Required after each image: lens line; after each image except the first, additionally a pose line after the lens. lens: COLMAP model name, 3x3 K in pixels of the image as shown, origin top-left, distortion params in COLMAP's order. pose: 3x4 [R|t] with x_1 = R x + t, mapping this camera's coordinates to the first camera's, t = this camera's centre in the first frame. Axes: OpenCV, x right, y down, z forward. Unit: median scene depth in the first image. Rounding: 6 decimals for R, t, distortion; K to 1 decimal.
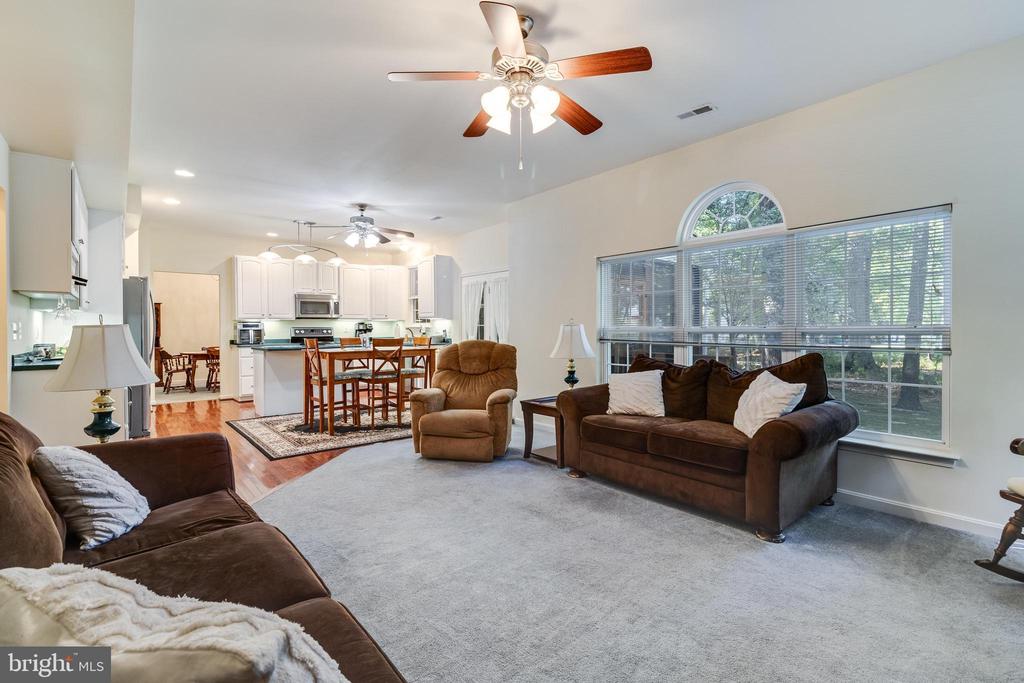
lens RADIAL K [[475.2, 0, 511.8], [0, 475.2, 330.4], [0, 0, 1]] dist [0.008814, -0.001970]
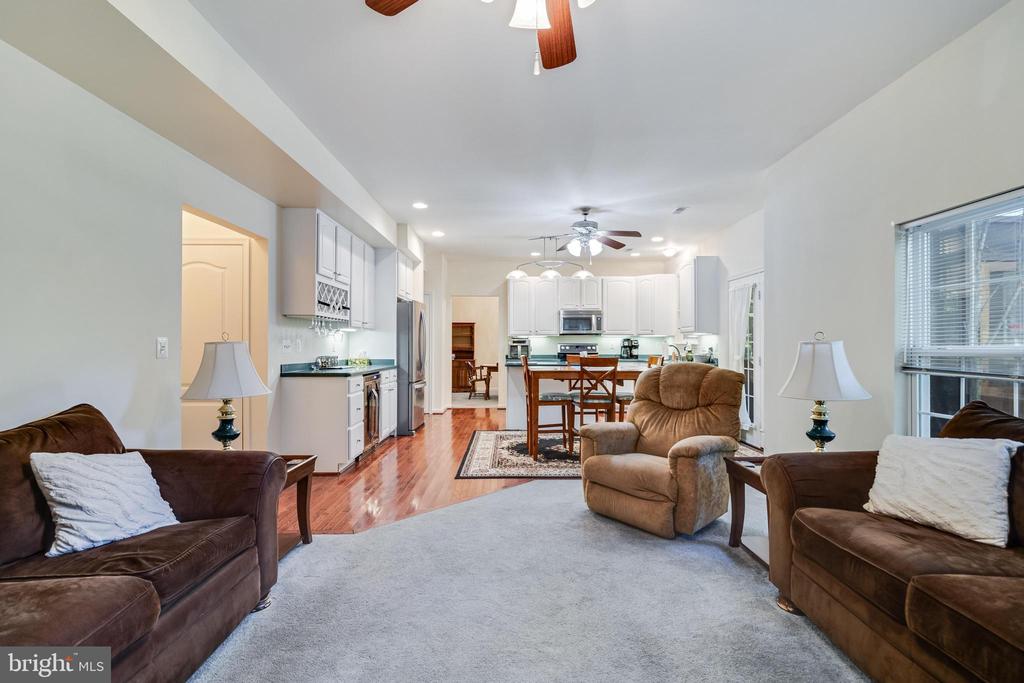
lens RADIAL K [[475.2, 0, 514.1], [0, 475.2, 342.5], [0, 0, 1]] dist [0.008814, -0.001970]
pose [[0.778021, 0.003318, -0.628229, 0.154329], [-0.008301, 0.999953, -0.004999, -0.004142], [0.628183, 0.009104, 0.778012, 0.224648]]
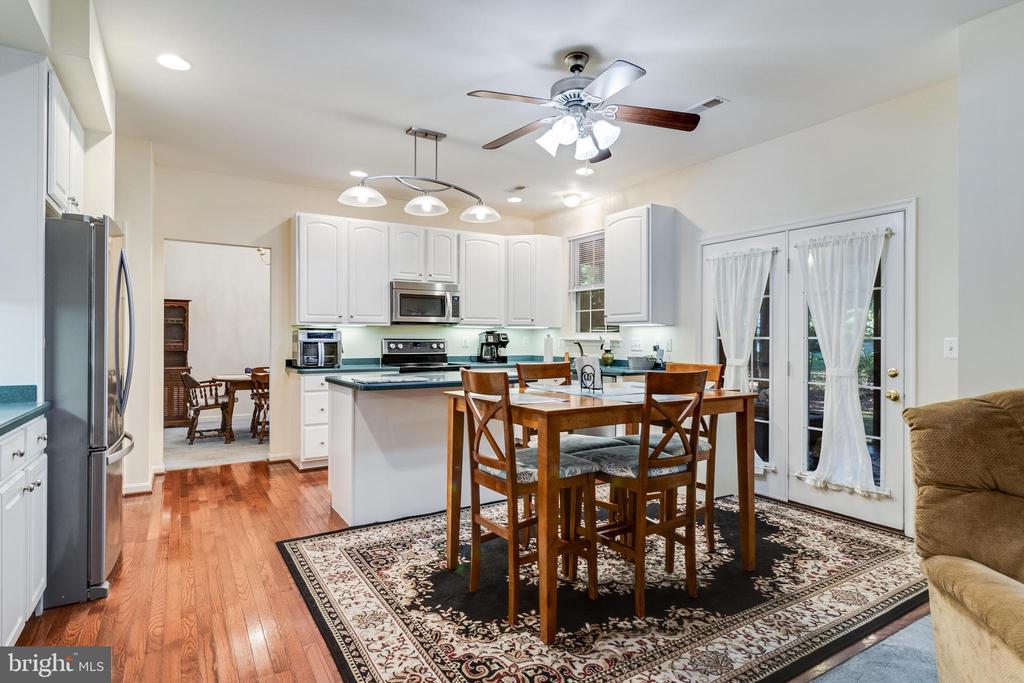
lens RADIAL K [[537.2, 0, 515.0], [0, 537.2, 339.6], [0, 0, 1]] dist [0.000648, 0.000453]
pose [[0.991579, 0.008117, -0.129250, -0.318710], [-0.008852, 0.999948, -0.005112, -0.004809], [0.129201, 0.006213, 0.991599, 0.535026]]
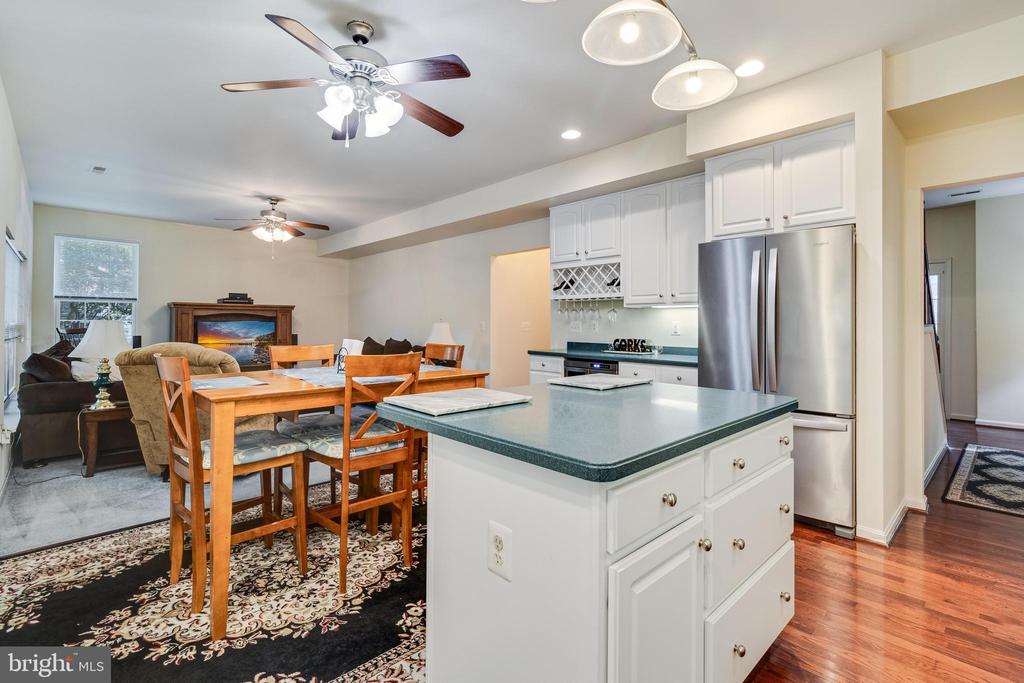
lens RADIAL K [[475.2, 0, 507.9], [0, 475.2, 316.6], [0, 0, 1]] dist [0.008814, -0.001970]
pose [[-0.997812, -0.001604, -0.066099, -0.432121], [-0.001019, 0.999960, -0.008882, -0.009720], [0.066111, -0.008795, -0.997774, 1.478044]]
